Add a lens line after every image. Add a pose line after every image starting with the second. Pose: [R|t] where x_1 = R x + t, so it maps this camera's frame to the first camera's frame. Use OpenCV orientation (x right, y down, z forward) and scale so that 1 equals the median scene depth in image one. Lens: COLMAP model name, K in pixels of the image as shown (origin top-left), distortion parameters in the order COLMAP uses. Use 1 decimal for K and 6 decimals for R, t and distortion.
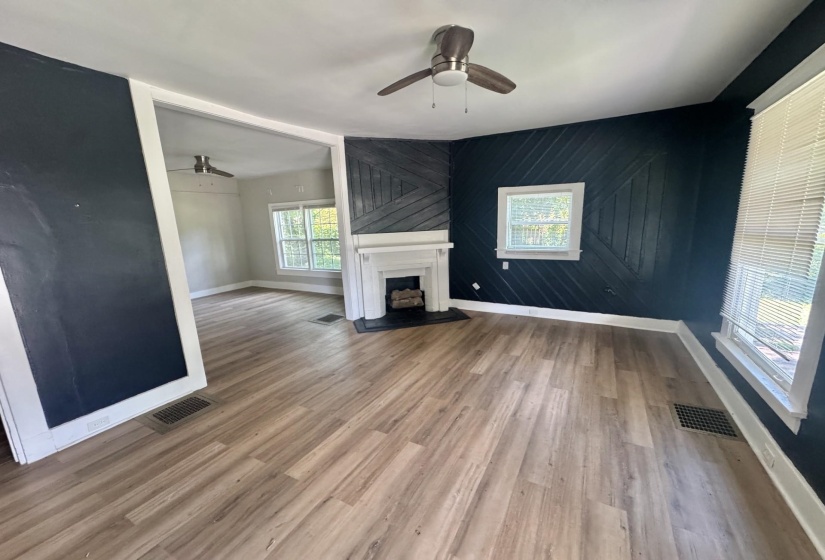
lens RADIAL K [[321.6, 0, 422.0], [0, 321.6, 294.9], [0, 0, 1]] dist [-0.000280, -0.000036]
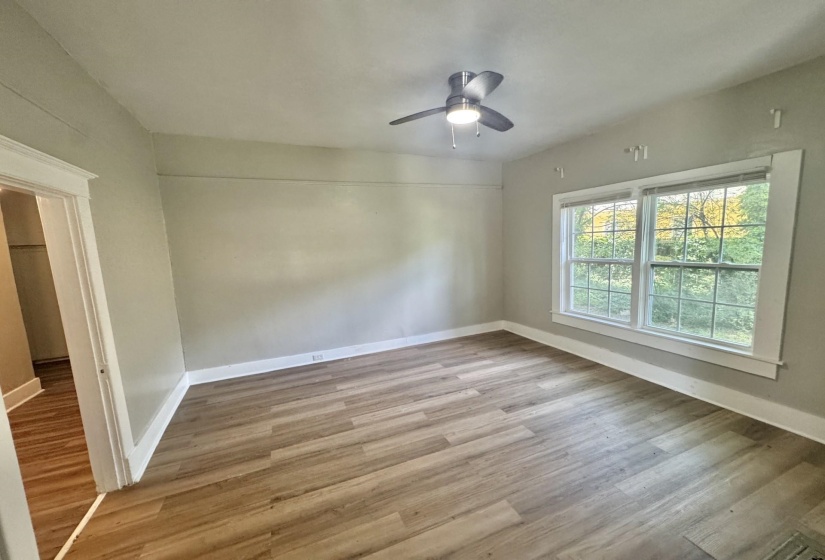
lens RADIAL K [[321.6, 0, 415.4], [0, 321.6, 281.5], [0, 0, 1]] dist [-0.000280, -0.000036]
pose [[0.769956, 0.066504, -0.634622, -0.300340], [-0.102738, 0.994499, -0.020431, -0.102368], [0.629772, 0.080931, 0.772552, 0.441164]]
